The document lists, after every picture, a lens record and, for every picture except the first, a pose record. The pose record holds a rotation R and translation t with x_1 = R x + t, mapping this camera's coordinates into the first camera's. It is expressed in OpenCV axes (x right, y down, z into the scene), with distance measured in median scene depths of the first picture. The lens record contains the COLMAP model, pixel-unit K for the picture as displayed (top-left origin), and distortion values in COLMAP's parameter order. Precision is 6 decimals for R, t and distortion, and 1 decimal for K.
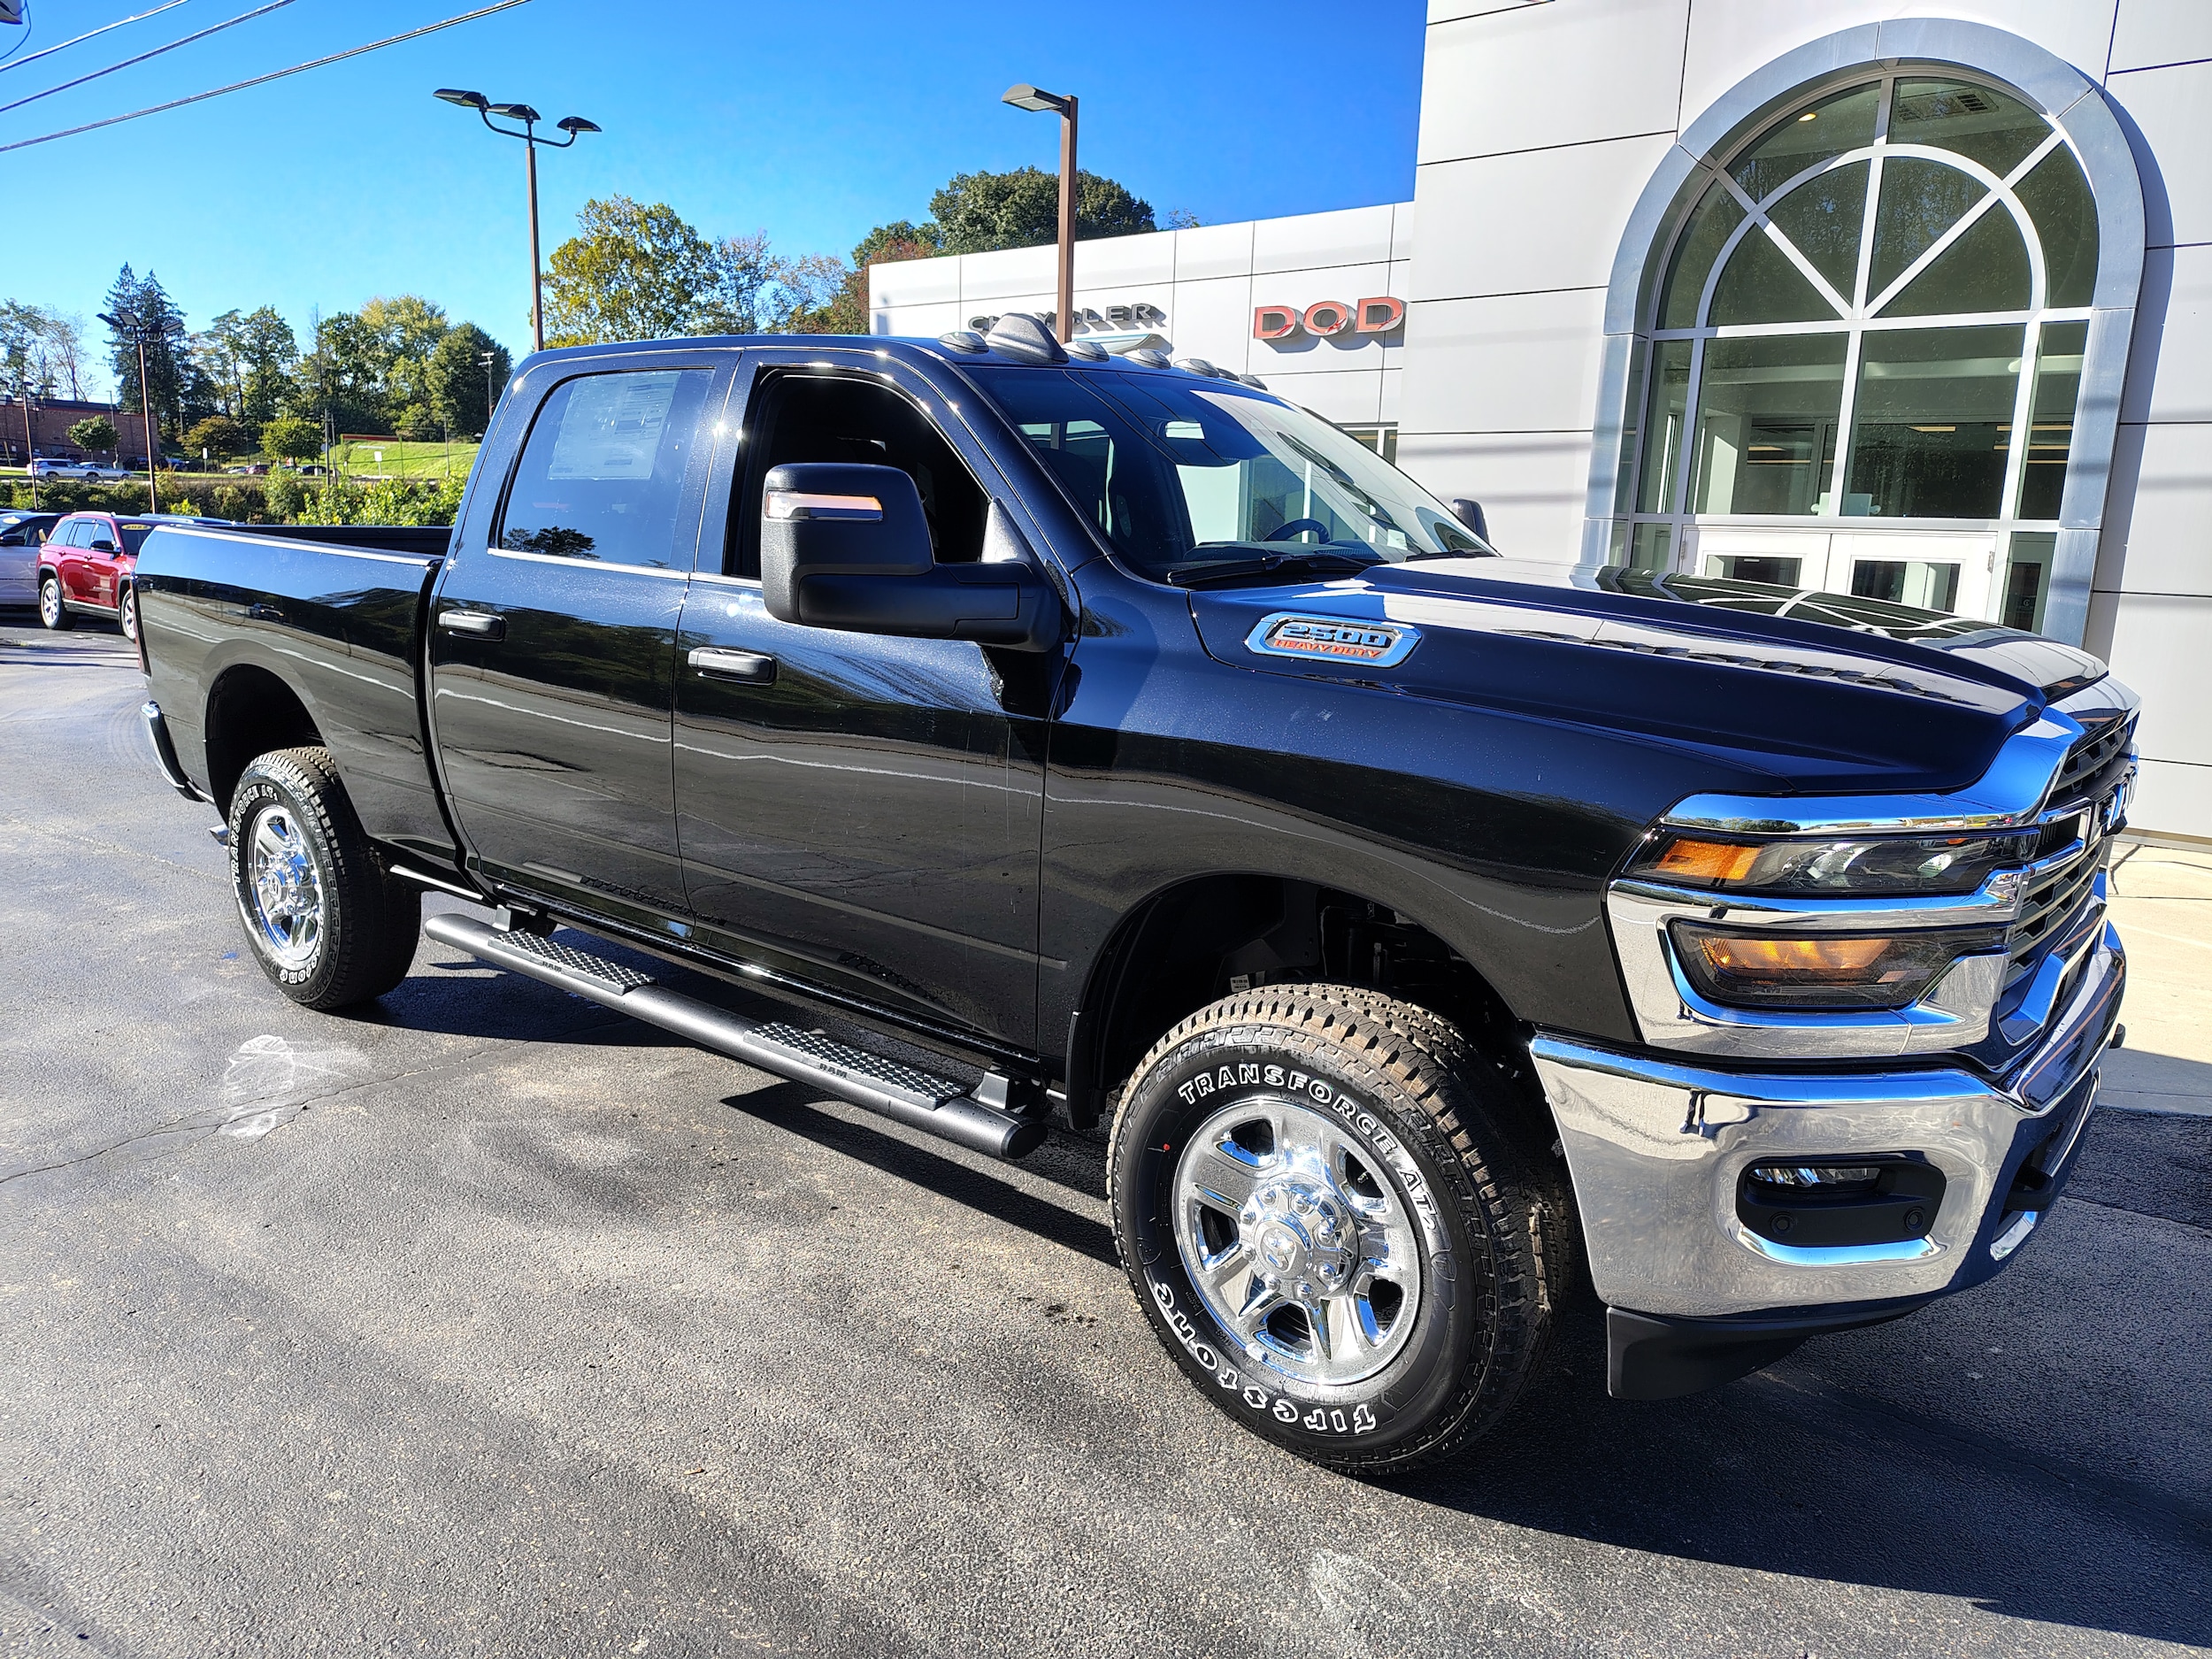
lens RADIAL K [[1532.6, 0, 1106.0], [0, 1532.6, 829.5], [0, 0, 1]] dist [0.004424, 0.006847]
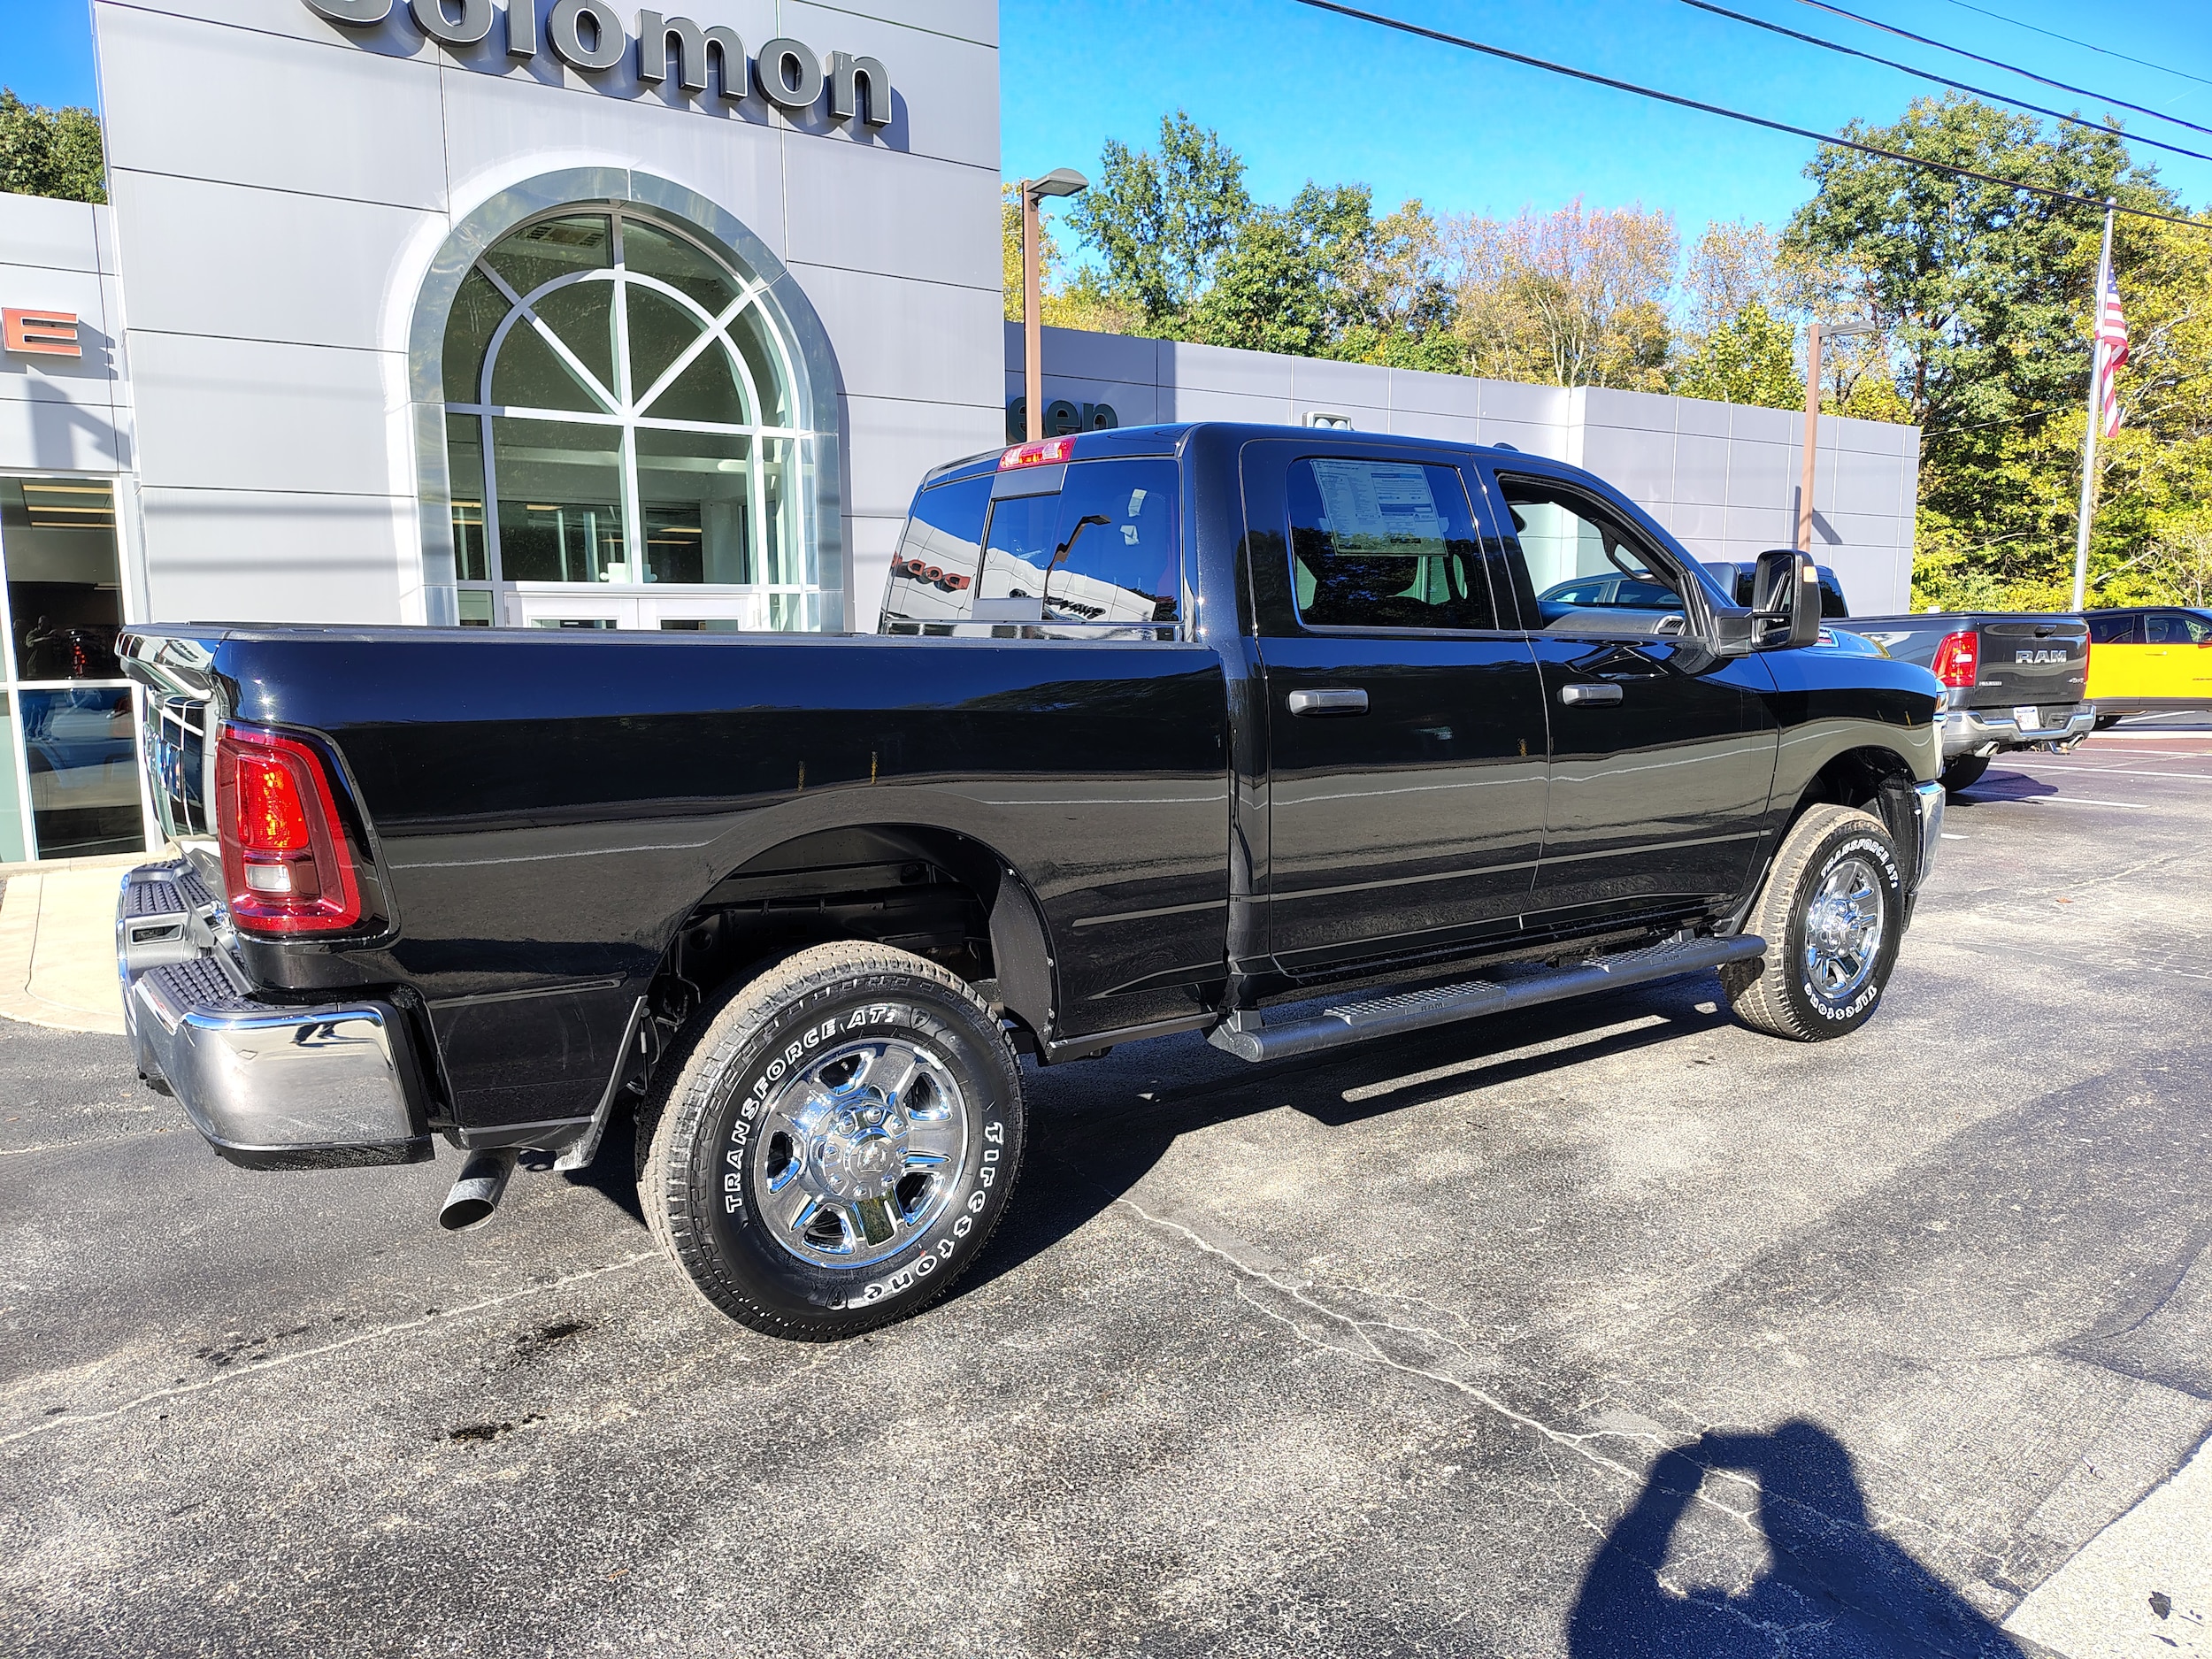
lens RADIAL K [[1489.0, 0, 1134.9], [0, 1489.0, 858.0], [0, 0, 1]] dist [0.005486, 0.005362]
pose [[0.281100, -0.183183, 0.942033, -0.560305], [0.199574, 0.971311, 0.129324, -0.076665], [-0.938698, 0.151652, 0.309594, 0.348088]]
